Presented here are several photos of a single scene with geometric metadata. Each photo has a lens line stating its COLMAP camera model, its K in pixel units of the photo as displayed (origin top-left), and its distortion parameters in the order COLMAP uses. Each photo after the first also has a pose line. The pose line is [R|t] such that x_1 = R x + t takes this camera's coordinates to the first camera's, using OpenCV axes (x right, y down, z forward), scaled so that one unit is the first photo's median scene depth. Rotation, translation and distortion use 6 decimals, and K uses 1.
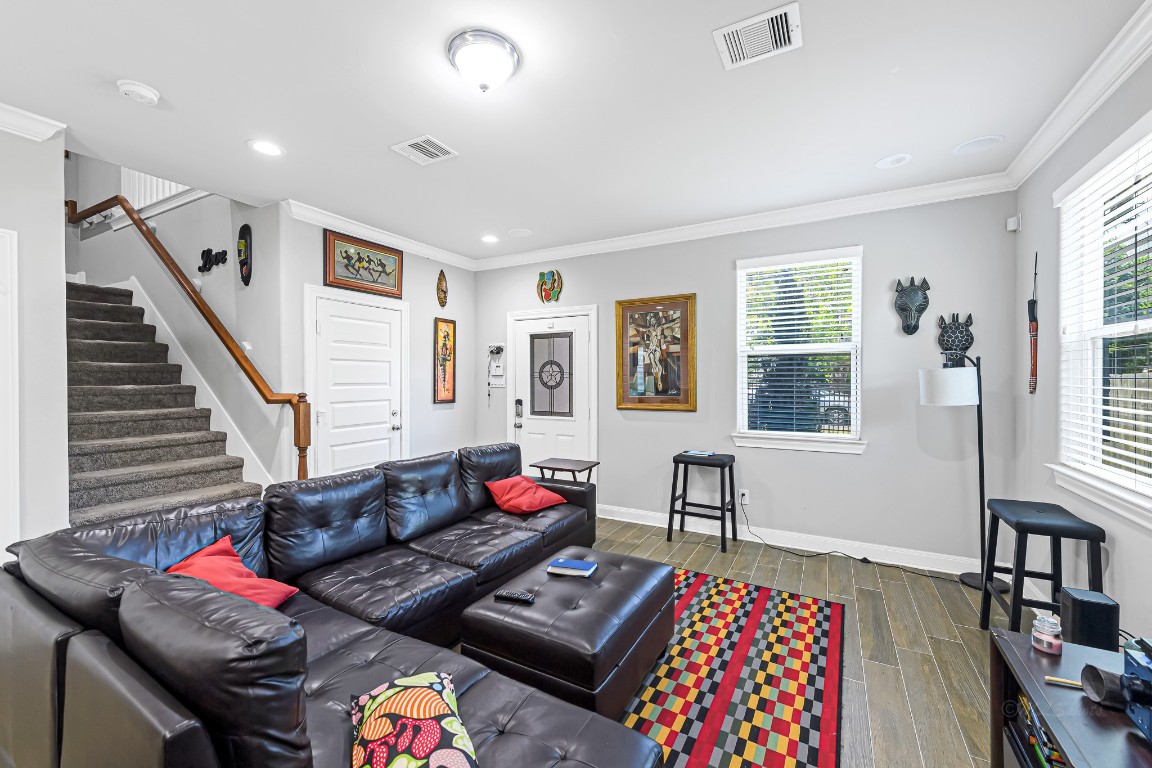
lens RADIAL K [[456.9, 0, 574.1], [0, 456.9, 379.3], [0, 0, 1]] dist [0.013612, -0.000565]
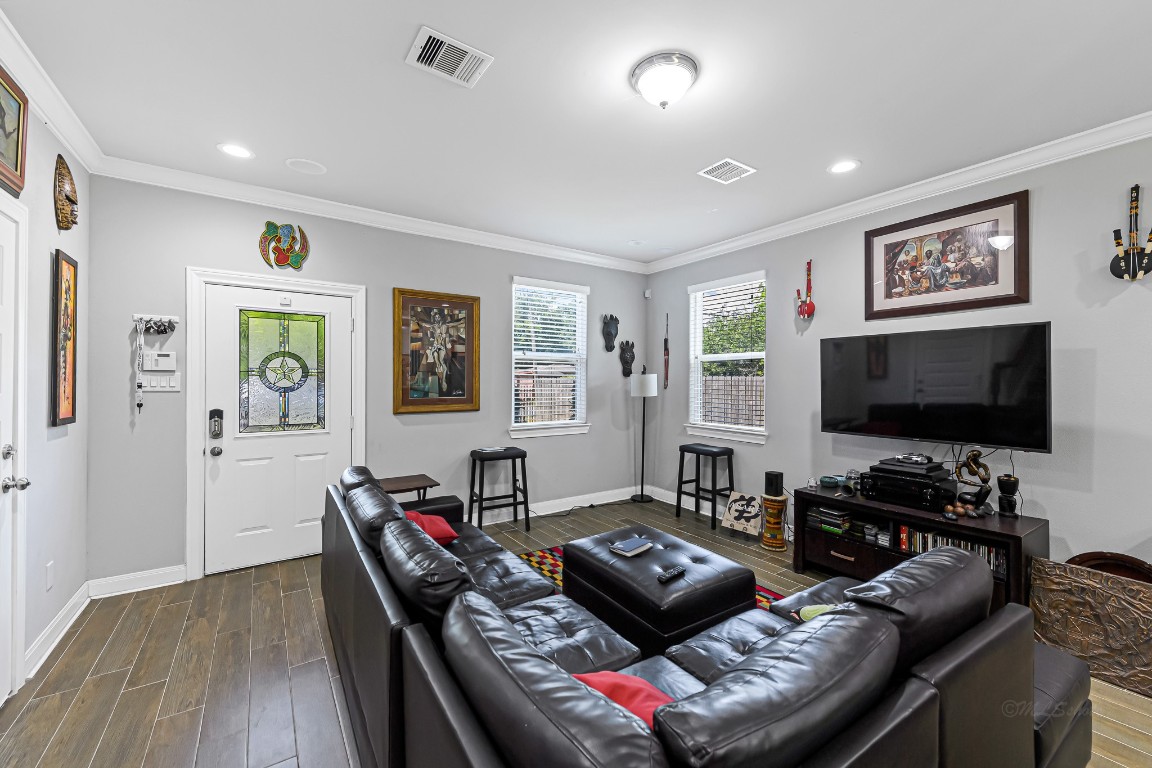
lens RADIAL K [[468.1, 0, 578.7], [0, 468.1, 376.9], [0, 0, 1]] dist [0.017309, 0.000079]
pose [[0.444867, 0.009456, 0.895547, -0.564354], [-0.007757, 0.999947, -0.006705, -0.000876], [-0.895563, -0.003963, 0.444917, 0.309469]]
